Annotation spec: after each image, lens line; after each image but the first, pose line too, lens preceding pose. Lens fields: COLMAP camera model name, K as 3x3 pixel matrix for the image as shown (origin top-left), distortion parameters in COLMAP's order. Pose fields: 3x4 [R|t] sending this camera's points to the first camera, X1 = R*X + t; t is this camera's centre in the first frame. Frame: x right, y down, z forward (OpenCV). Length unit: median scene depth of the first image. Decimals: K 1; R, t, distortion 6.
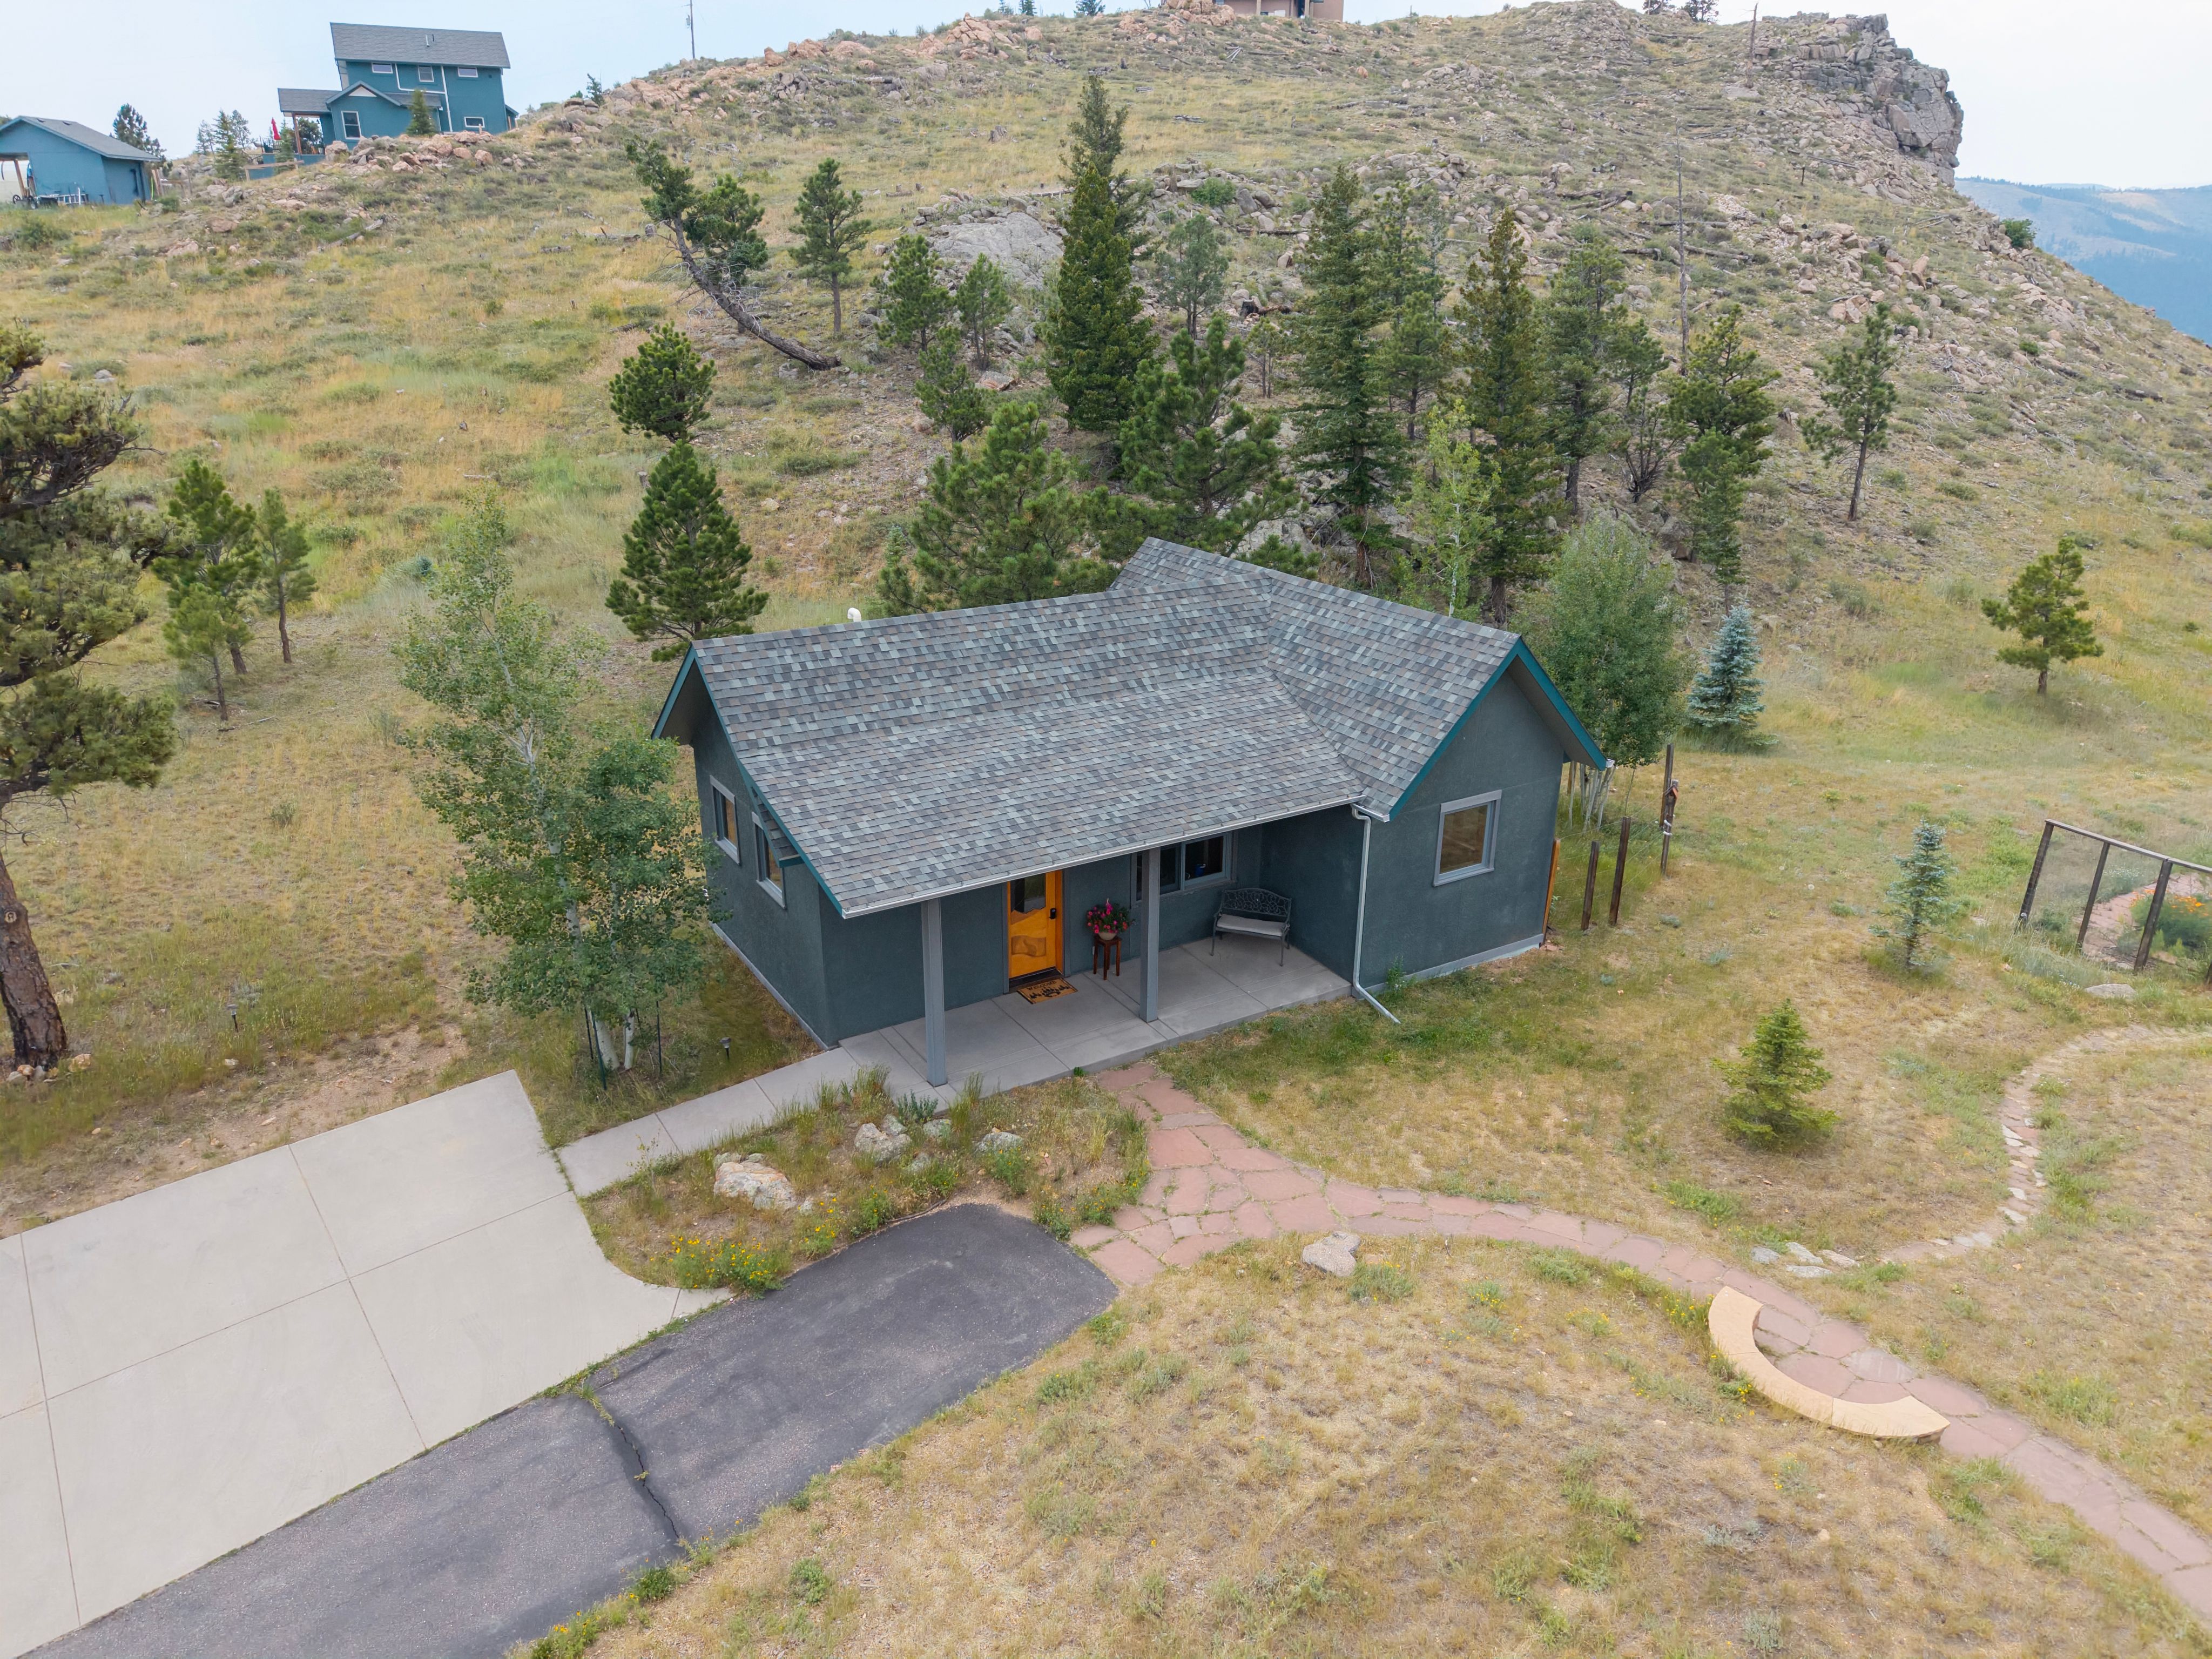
lens RADIAL K [[1484.3, 0, 1100.6], [0, 1484.3, 834.3], [0, 0, 1]] dist [0.008097, -0.010836]
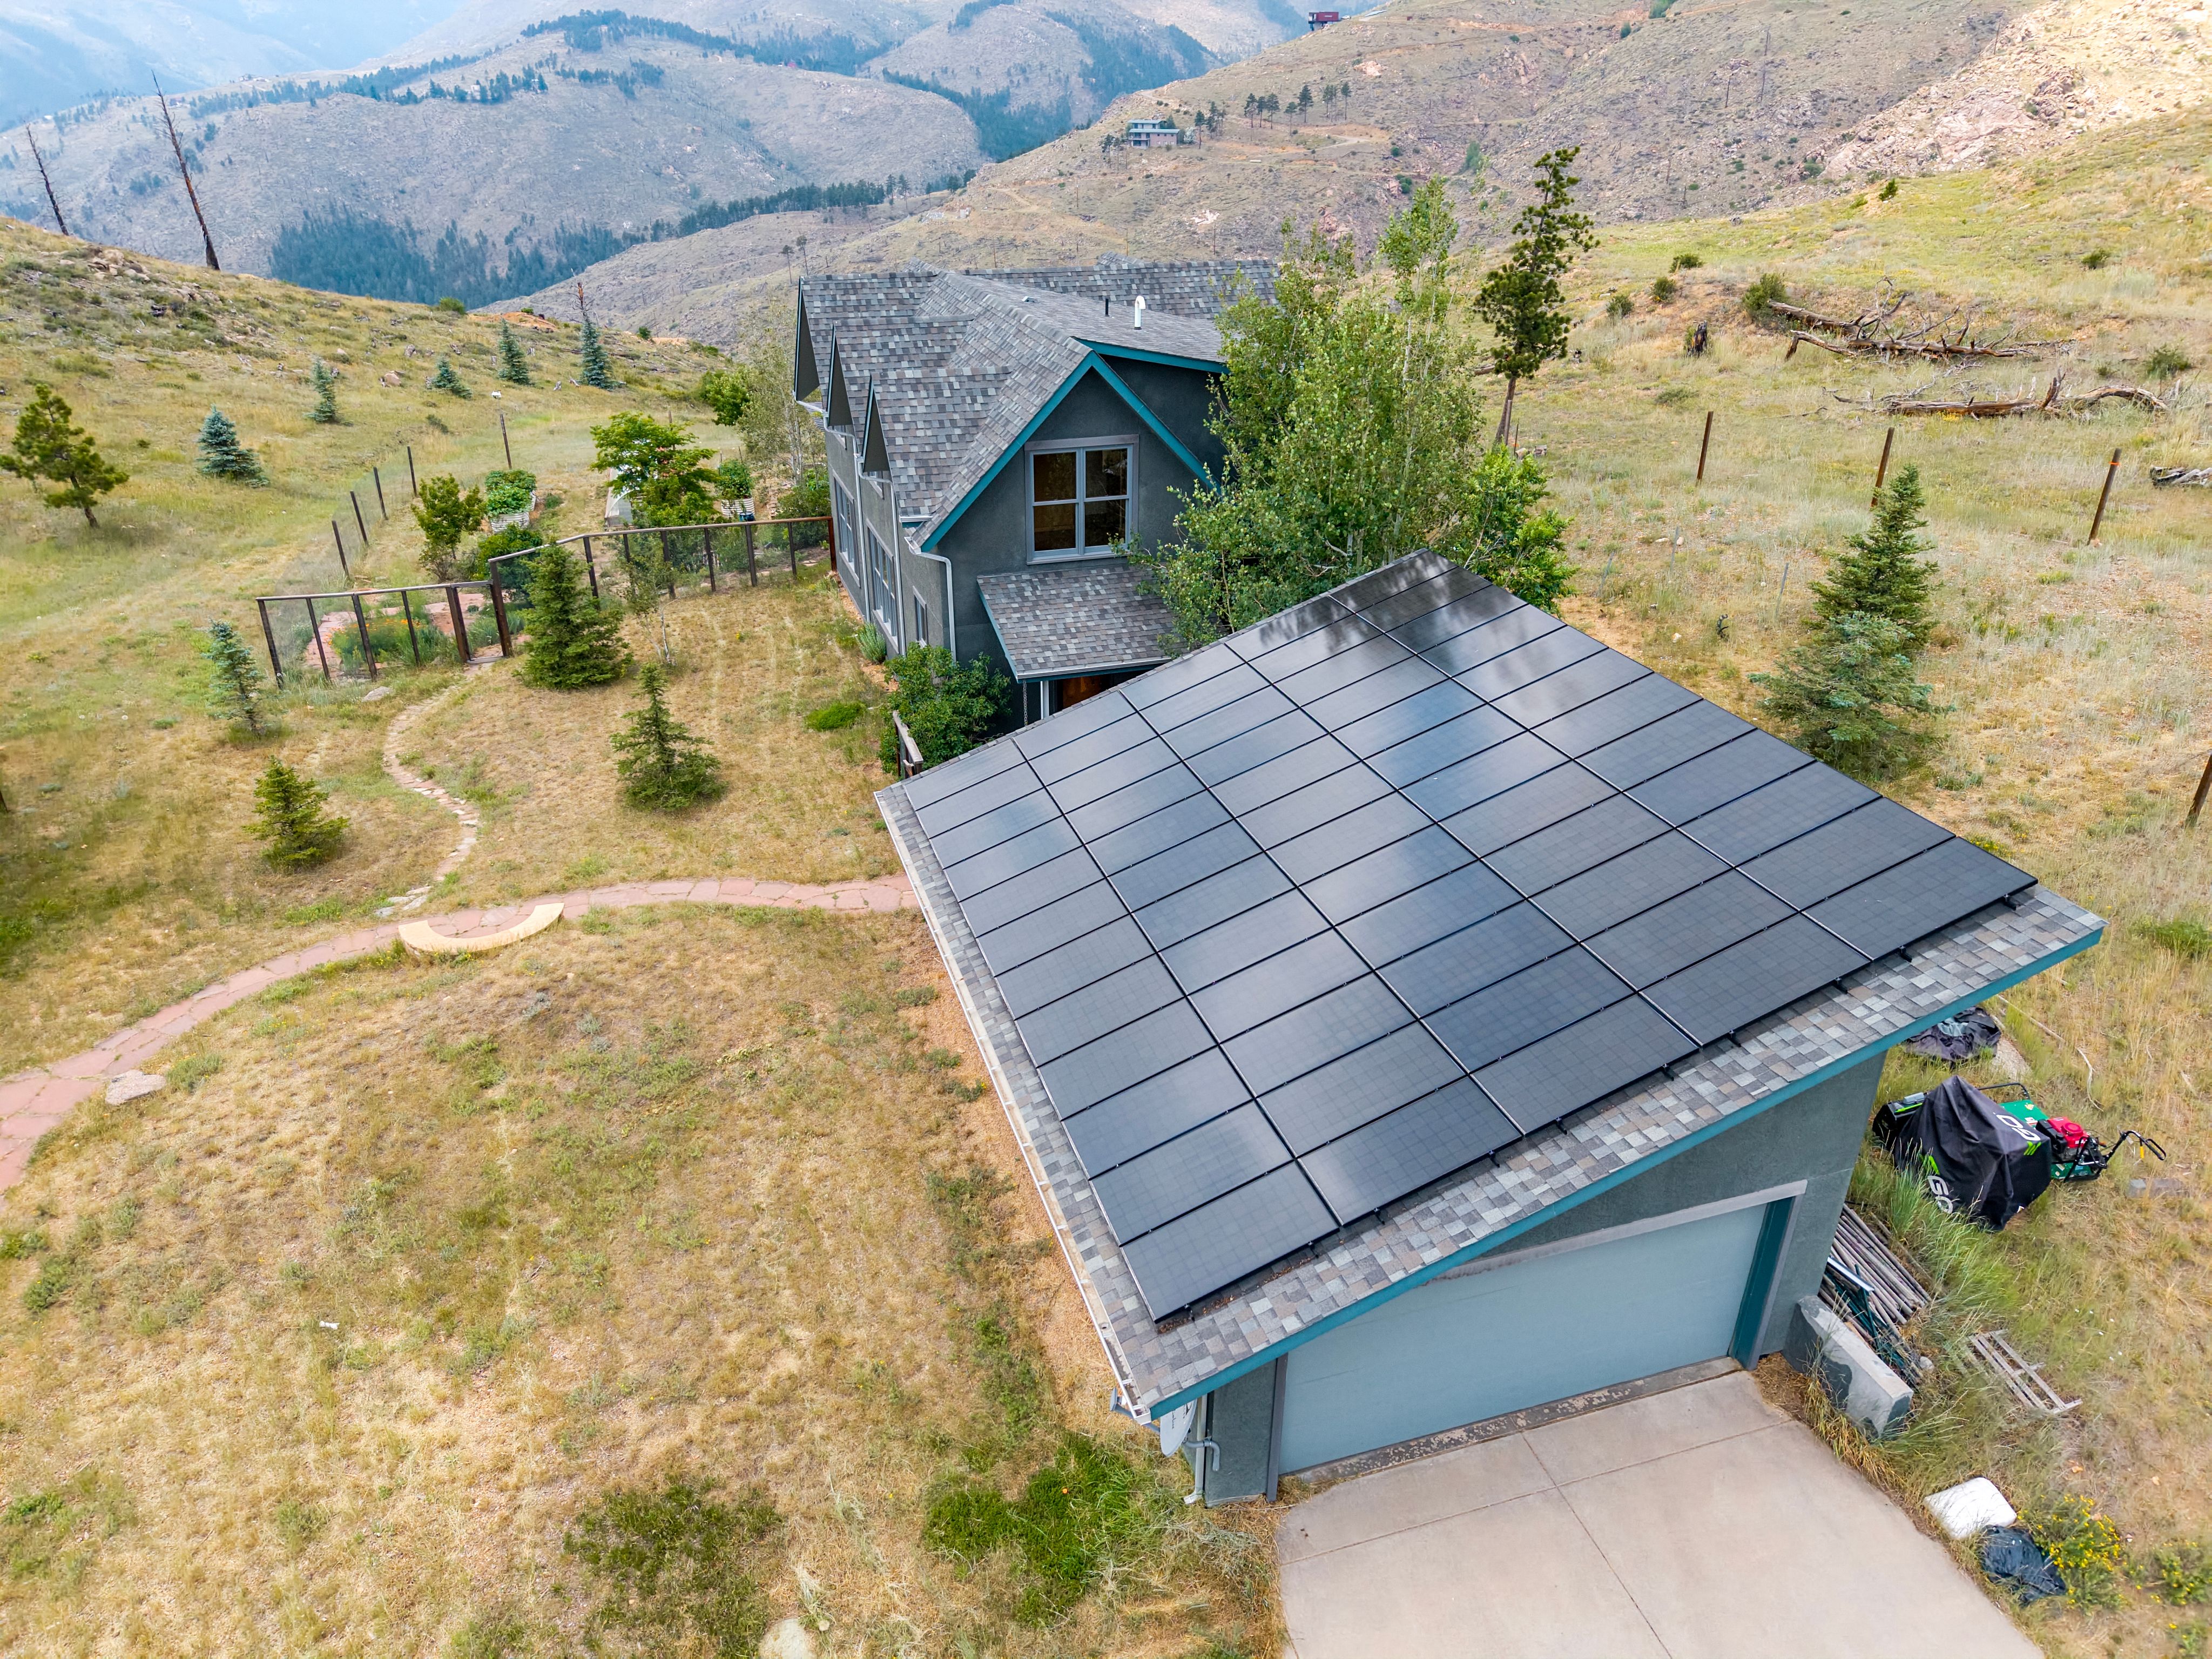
lens RADIAL K [[1484.3, 0, 1110.4], [0, 1484.3, 832.2], [0, 0, 1]] dist [0.008097, -0.010836]
pose [[0.274222, -0.439324, 0.855451, -0.387274], [0.347528, 0.874706, 0.337809, -0.011974], [-0.896675, 0.204659, 0.392541, -0.127357]]
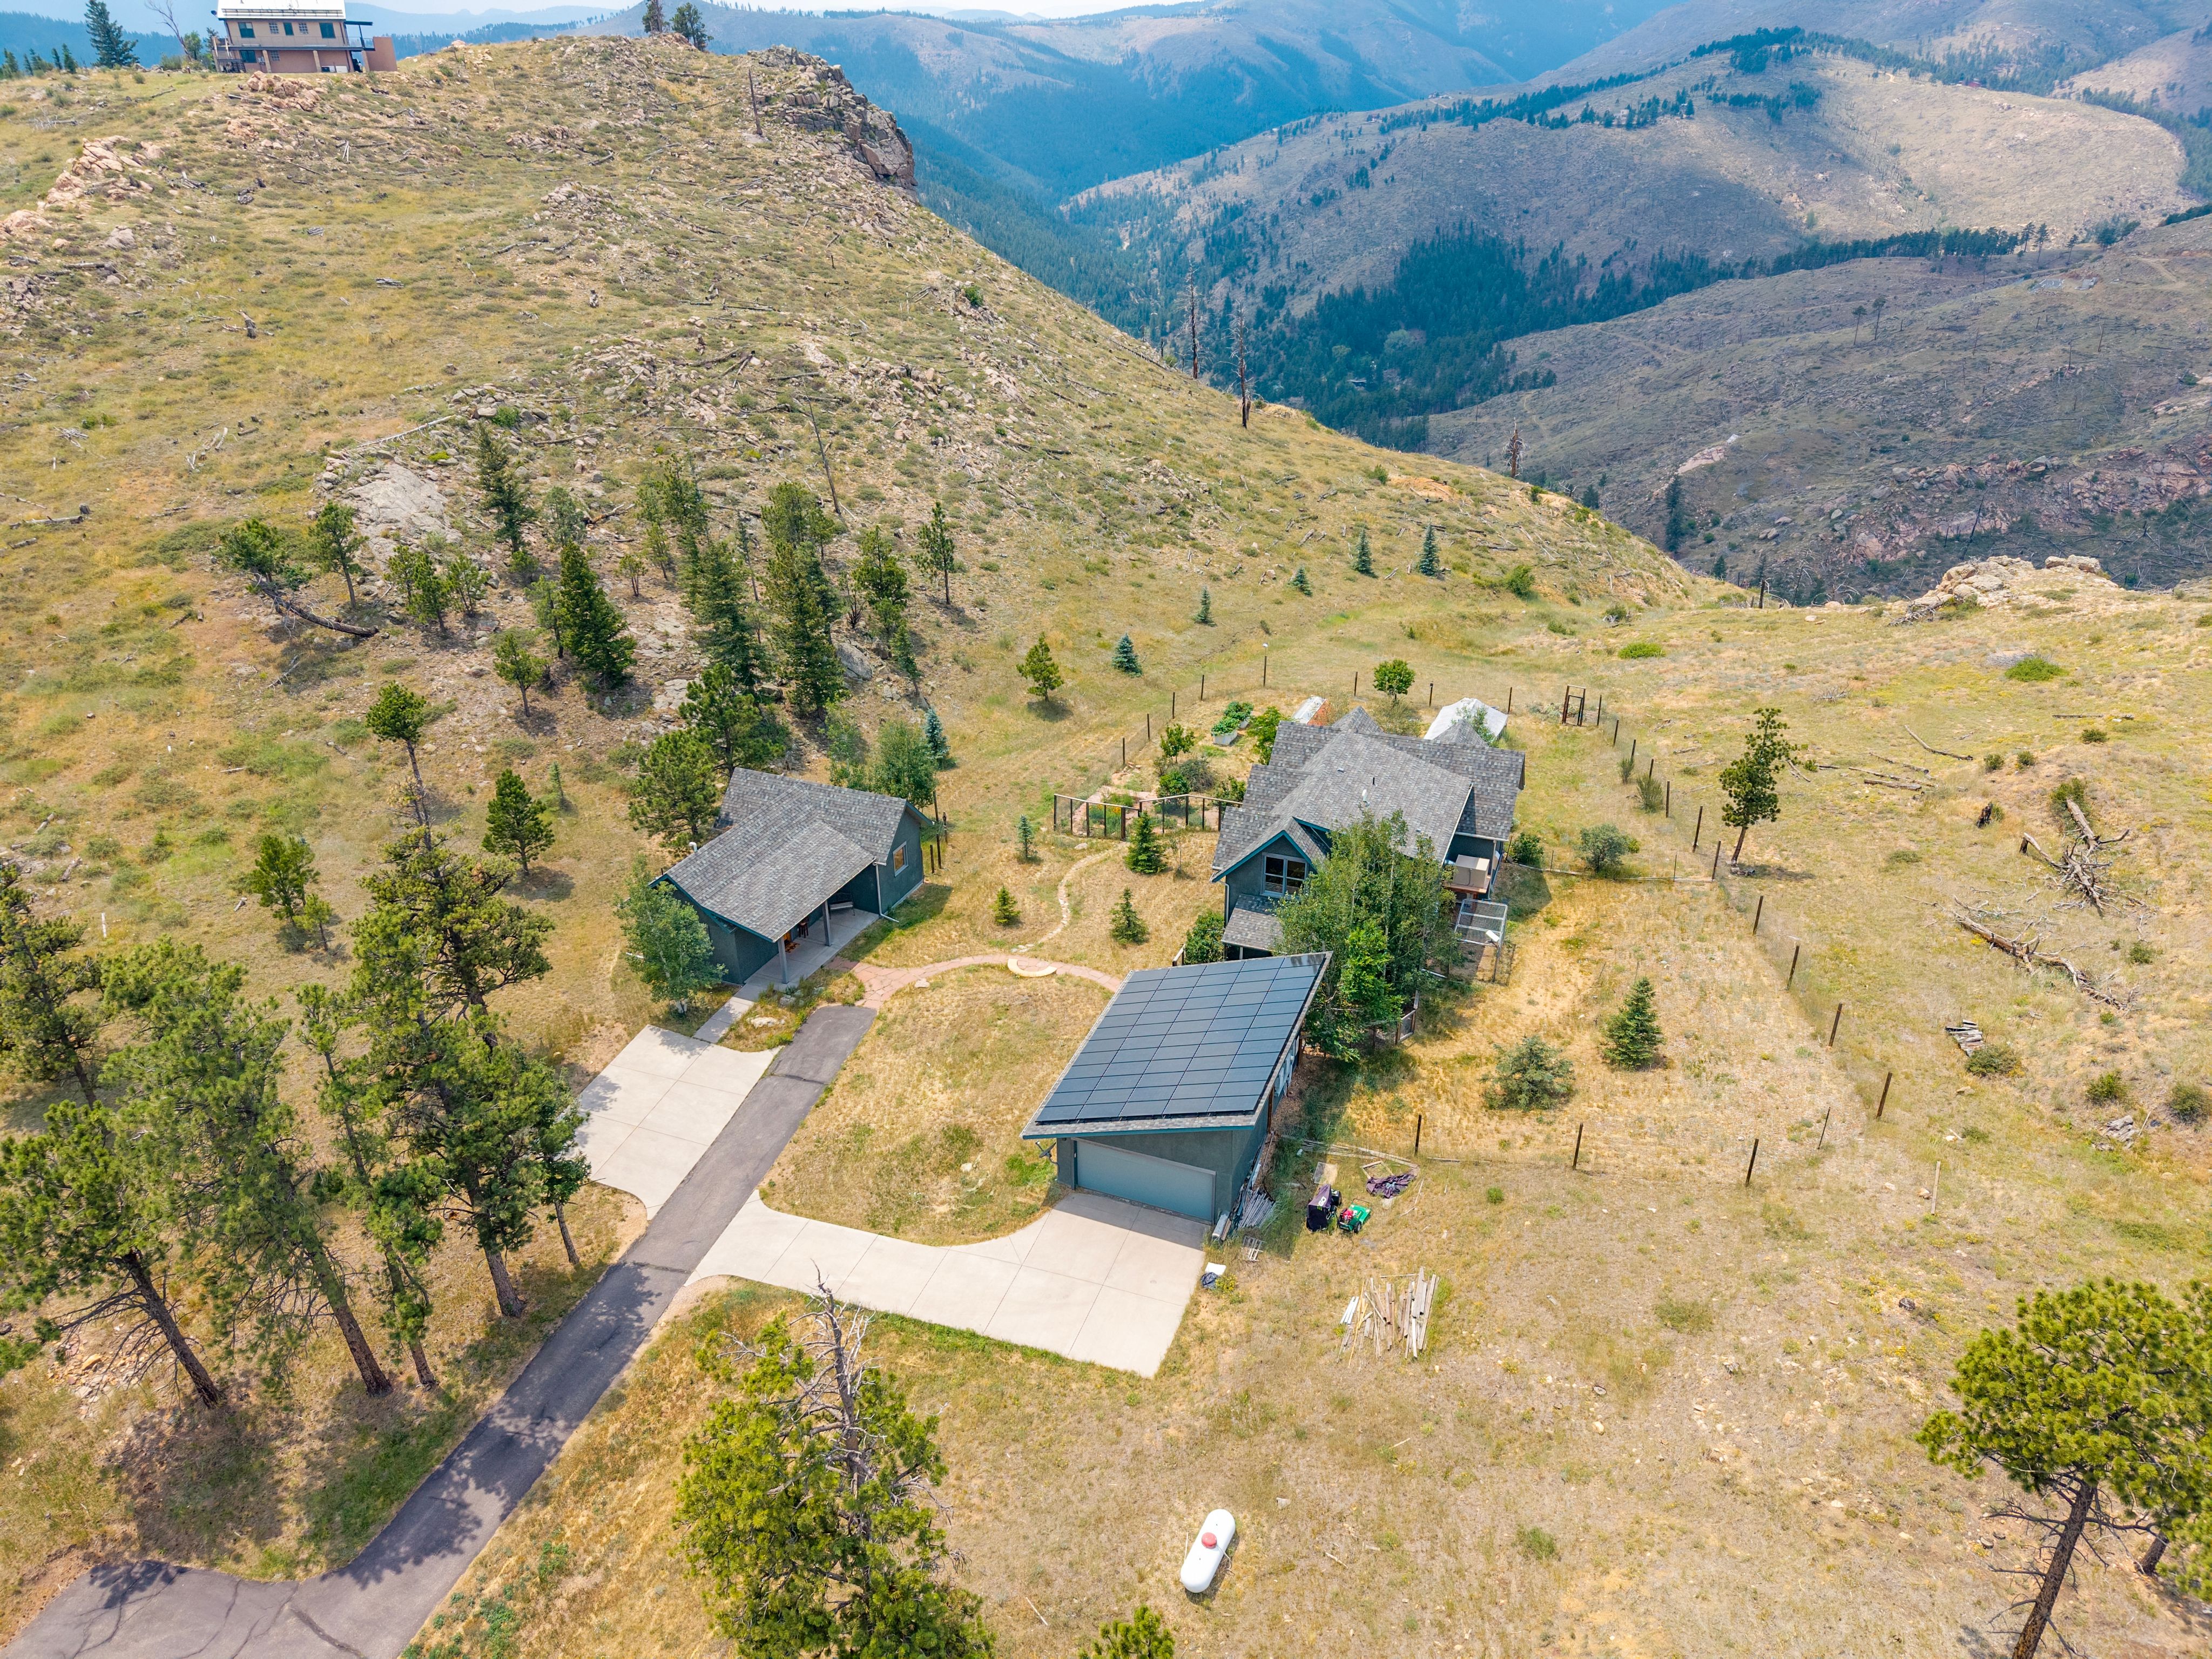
lens RADIAL K [[1484.3, 0, 1102.4], [0, 1484.3, 848.8], [0, 0, 1]] dist [0.008097, -0.010836]
pose [[0.819579, -0.274175, 0.503108, -0.974565], [0.216770, 0.961186, 0.170684, -0.460271], [-0.530378, -0.030831, 0.847201, -1.886941]]
